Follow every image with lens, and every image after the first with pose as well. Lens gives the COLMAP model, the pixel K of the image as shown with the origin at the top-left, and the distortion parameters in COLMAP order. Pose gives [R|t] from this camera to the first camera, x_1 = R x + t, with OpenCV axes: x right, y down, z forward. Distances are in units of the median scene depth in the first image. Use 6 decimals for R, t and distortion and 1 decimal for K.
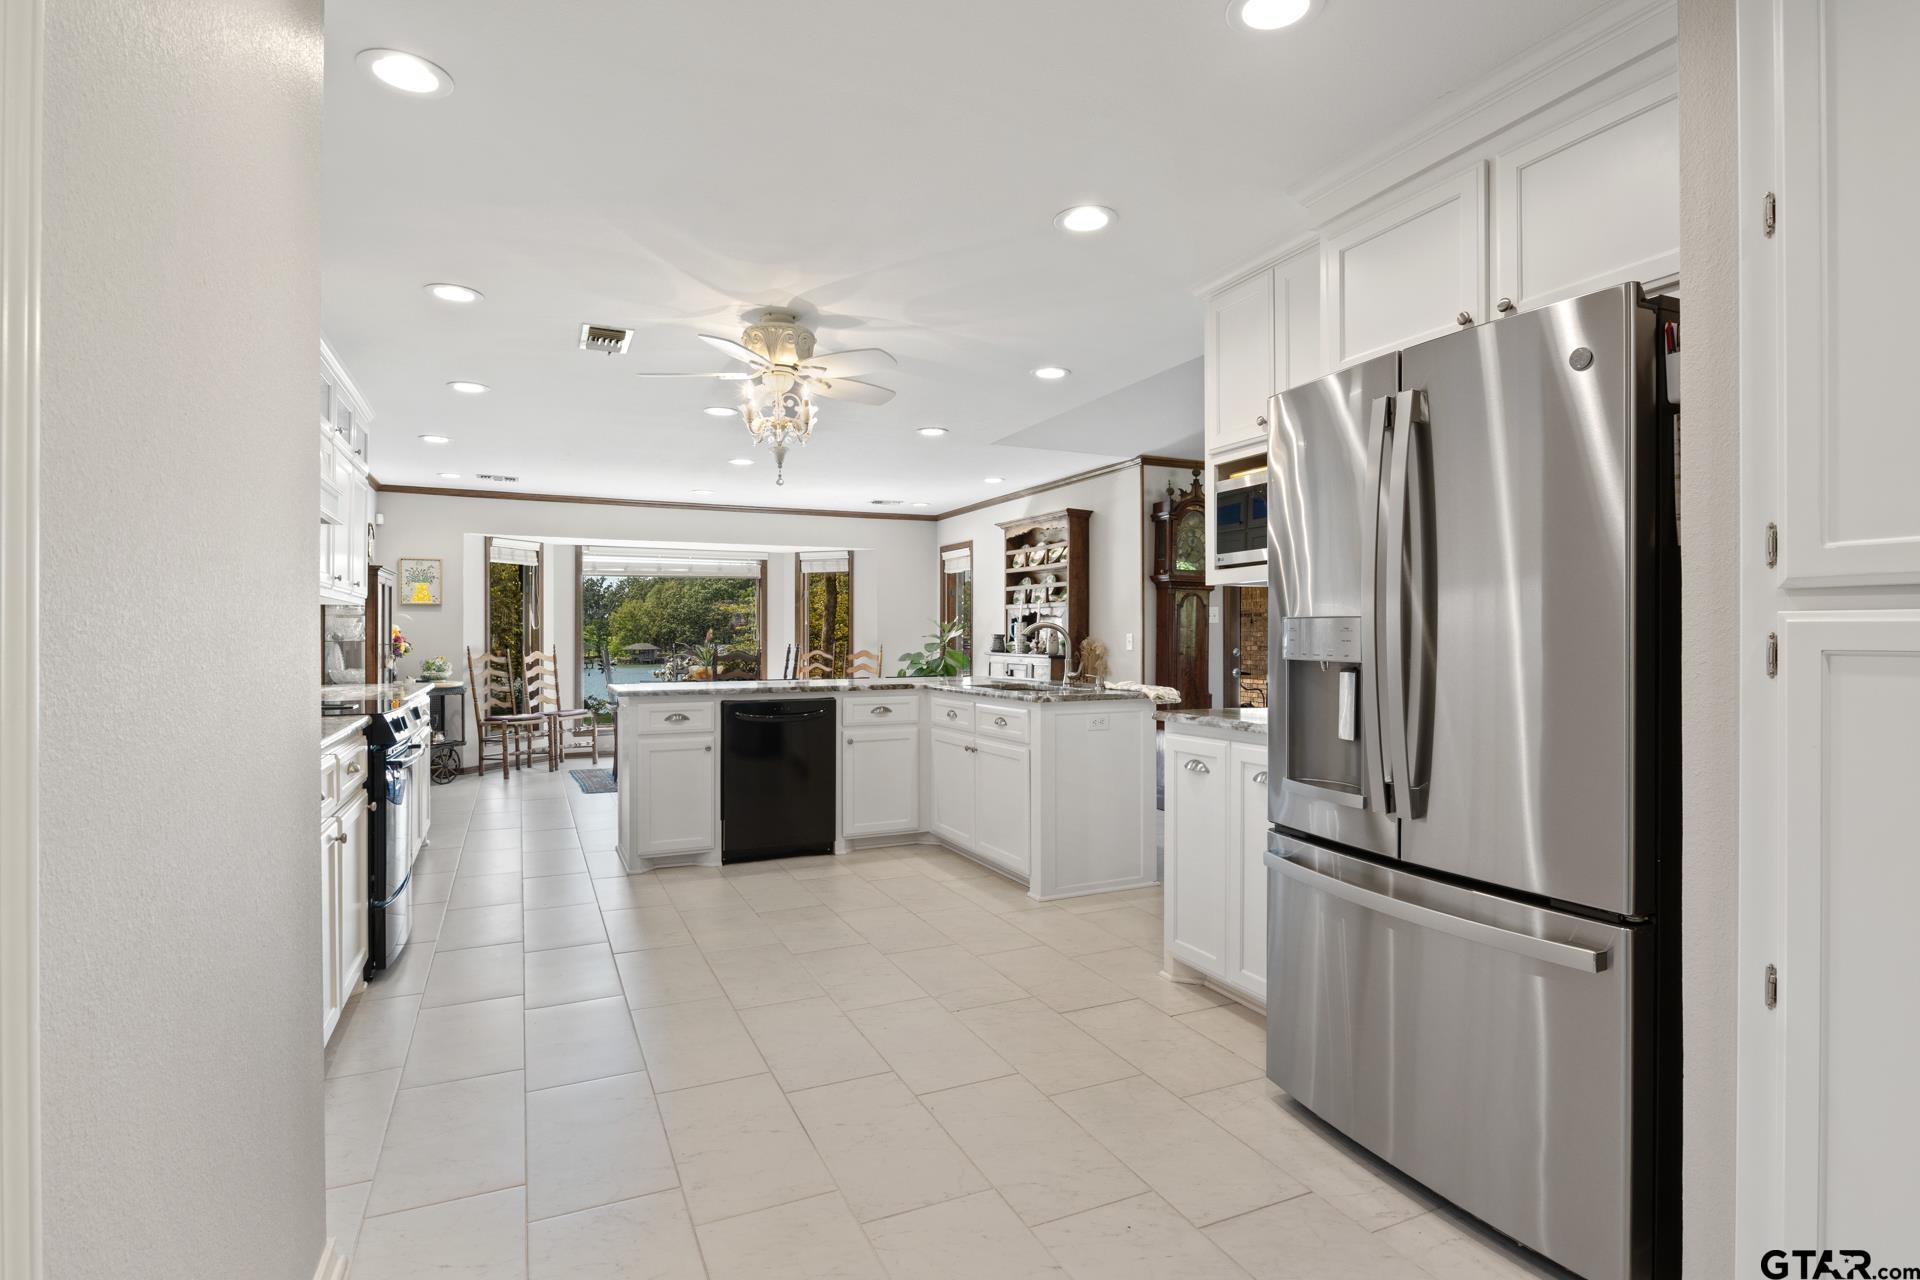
lens RADIAL K [[957.8, 0, 965.0], [0, 957.8, 634.3], [0, 0, 1]] dist [-0.014499, -0.000201]
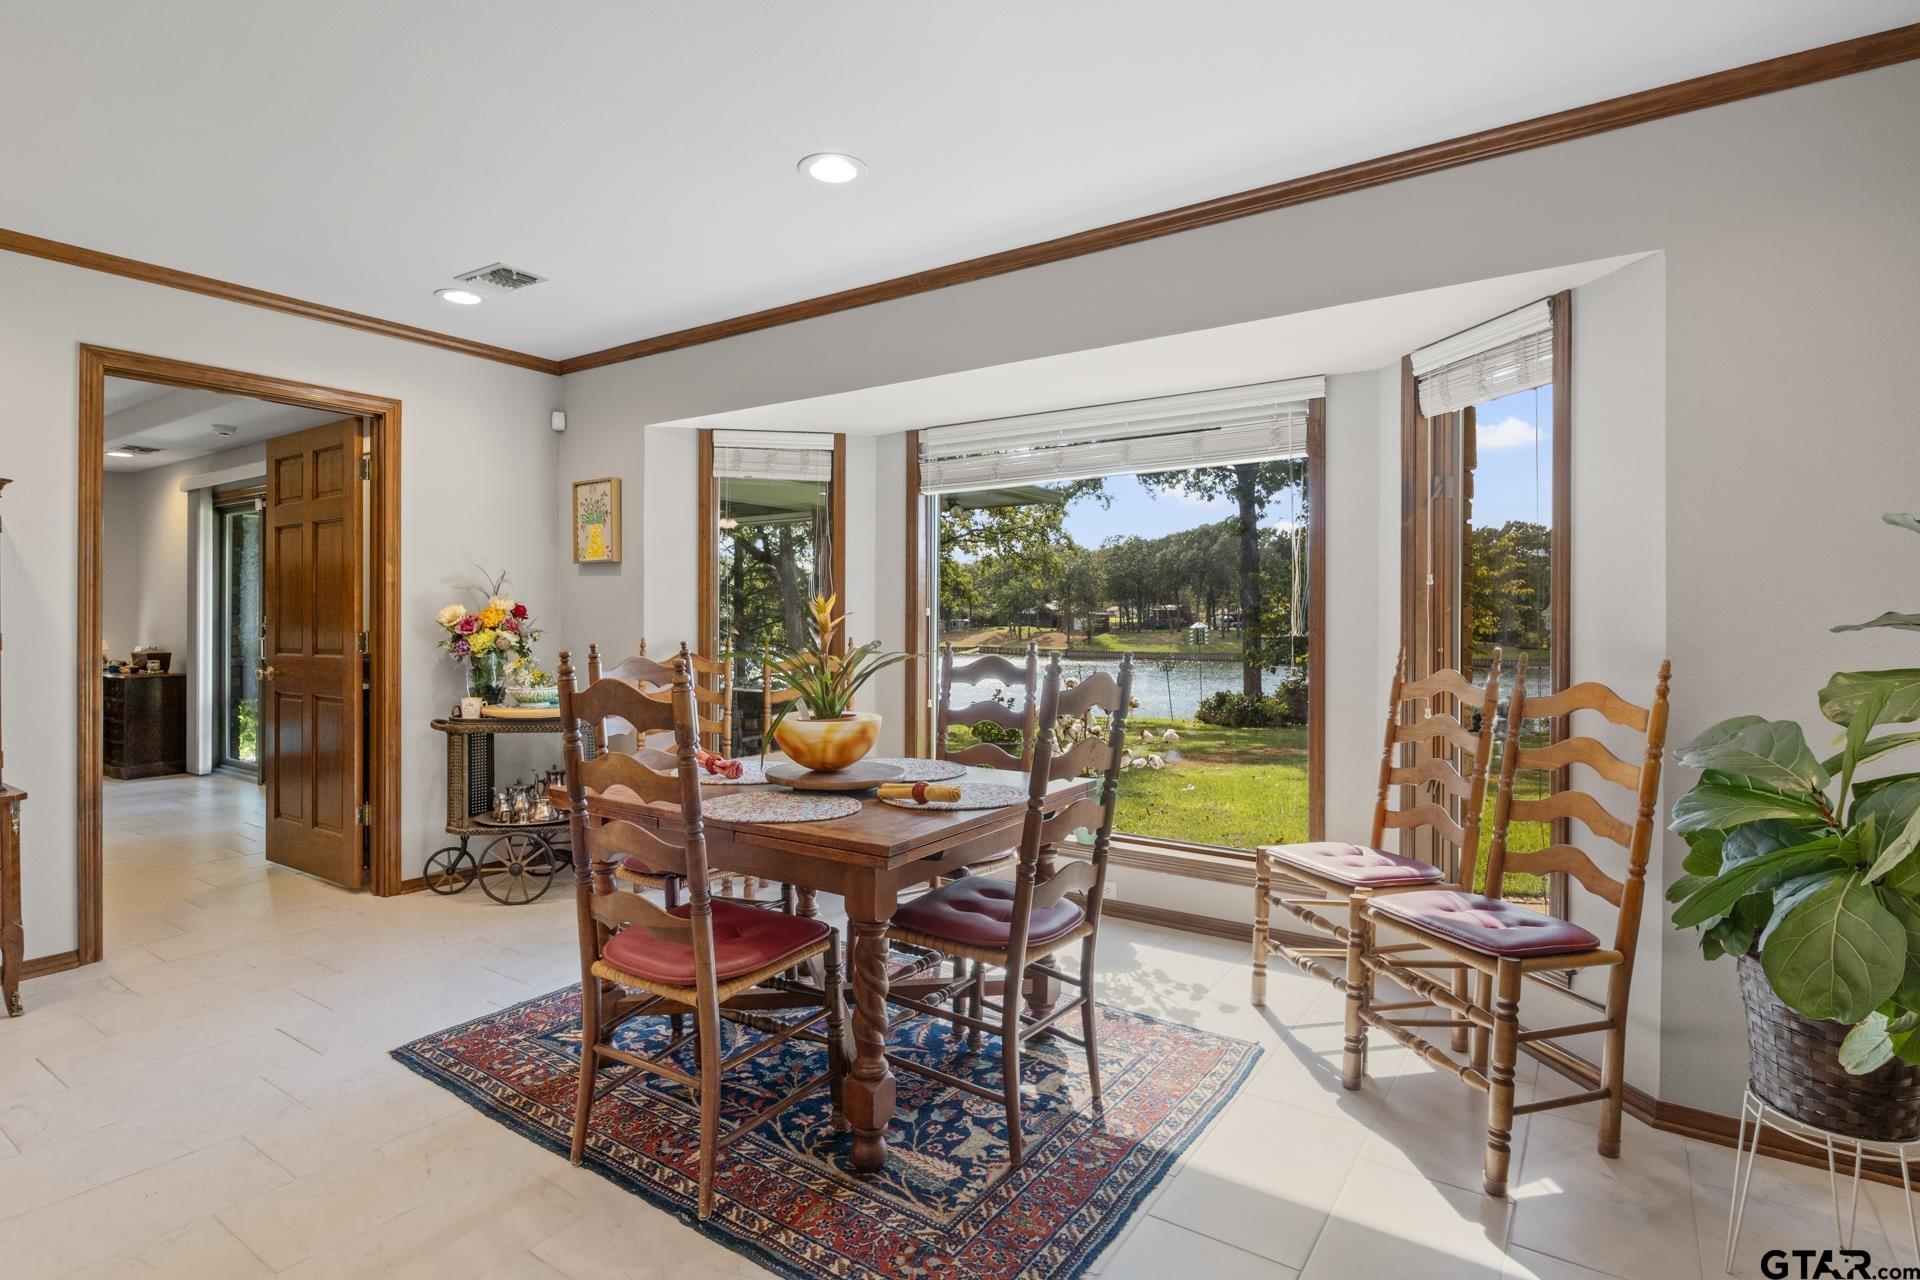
lens RADIAL K [[965.1, 0, 966.5], [0, 965.1, 620.0], [0, 0, 1]] dist [-0.001448, -0.000628]
pose [[0.505939, 0.002133, -0.862566, 0.031957], [-0.002244, 0.999997, 0.001157, 0.001478], [0.862566, 0.001350, 0.505943, 0.901543]]
